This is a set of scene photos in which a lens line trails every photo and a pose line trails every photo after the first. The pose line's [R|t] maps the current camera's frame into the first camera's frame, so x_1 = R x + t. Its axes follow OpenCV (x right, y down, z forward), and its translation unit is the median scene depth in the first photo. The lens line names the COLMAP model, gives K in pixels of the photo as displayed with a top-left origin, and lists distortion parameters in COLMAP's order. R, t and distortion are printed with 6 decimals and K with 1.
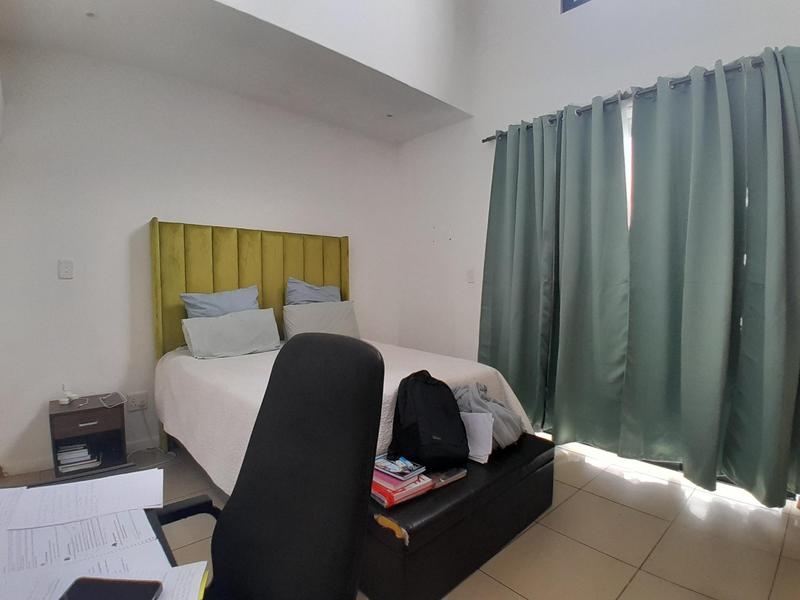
lens RADIAL K [[394.9, 0, 409.0], [0, 394.9, 300.9], [0, 0, 1]] dist [0.005257, -0.046940]
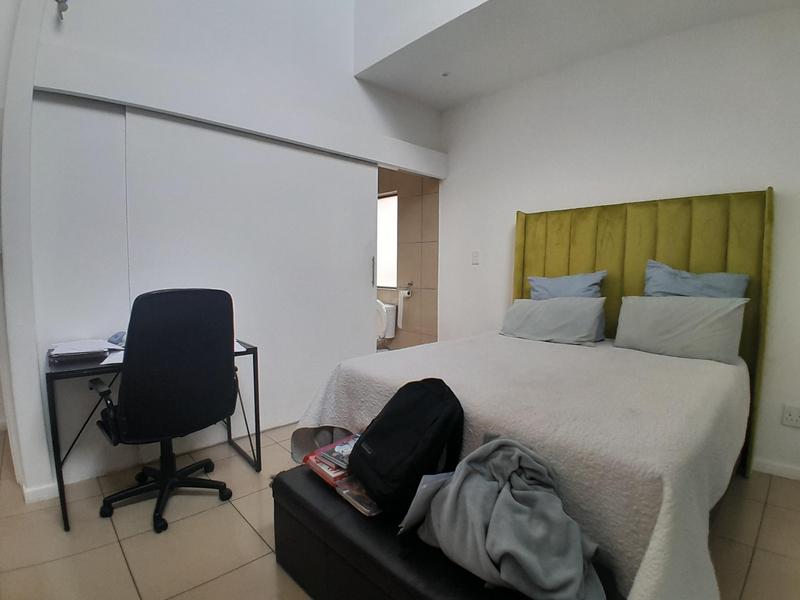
lens RADIAL K [[394.9, 0, 409.0], [0, 394.9, 300.9], [0, 0, 1]] dist [0.005257, -0.046940]
pose [[0.016348, 0.078493, -0.996781, 0.484456], [-0.054636, 0.995494, 0.077496, -0.016334], [0.998372, 0.053193, 0.020563, 0.587436]]
